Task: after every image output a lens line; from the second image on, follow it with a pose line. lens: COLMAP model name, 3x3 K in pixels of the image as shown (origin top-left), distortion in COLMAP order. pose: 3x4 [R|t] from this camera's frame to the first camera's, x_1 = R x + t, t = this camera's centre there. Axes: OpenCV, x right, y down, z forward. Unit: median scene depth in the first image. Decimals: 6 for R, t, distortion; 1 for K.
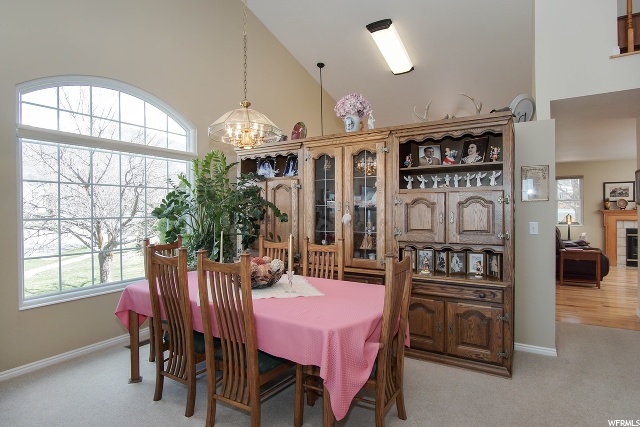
lens RADIAL K [[346.3, 0, 319.8], [0, 346.3, 214.2], [0, 0, 1]] dist [-0.033111, 0.008784]
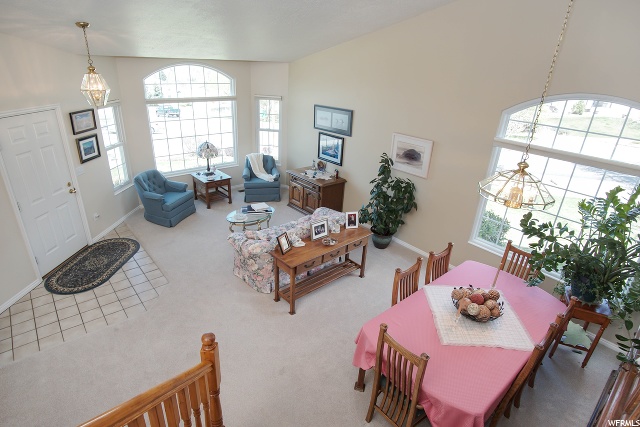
lens RADIAL K [[346.3, 0, 317.7], [0, 346.3, 214.5], [0, 0, 1]] dist [-0.033111, 0.008784]
pose [[-0.311235, 0.379499, -0.871271, 0.749951], [-0.057616, 0.907585, 0.415897, -0.473501], [0.948585, 0.179641, -0.260607, 0.599687]]
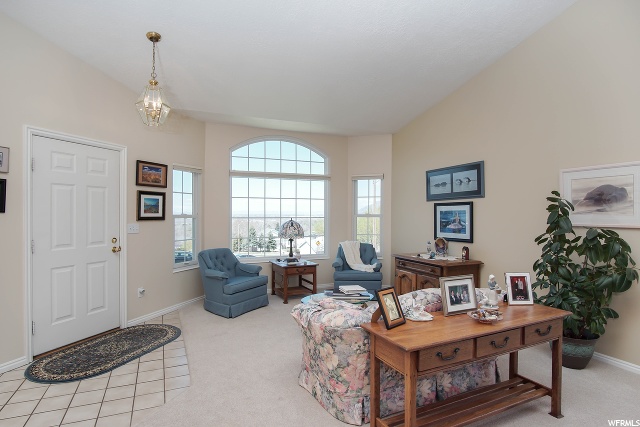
lens RADIAL K [[346.3, 0, 315.9], [0, 346.3, 212.3], [0, 0, 1]] dist [-0.033111, 0.008784]
pose [[-0.568679, 0.004917, -0.822545, 0.320457], [-0.007409, 0.999911, 0.011099, -0.022173], [0.822526, 0.012406, -0.568592, 0.417205]]
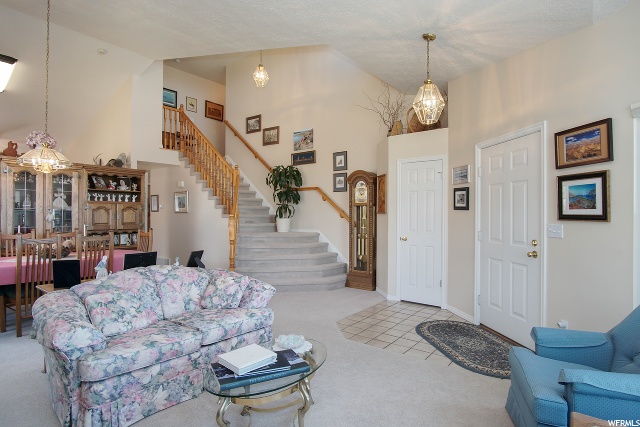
lens RADIAL K [[346.3, 0, 314.3], [0, 346.3, 212.8], [0, 0, 1]] dist [-0.033111, 0.008784]
pose [[0.132668, 0.013853, 0.991064, -1.331274], [0.004345, 0.999885, -0.014558, 0.019602], [-0.991151, 0.006238, 0.132593, -0.358448]]
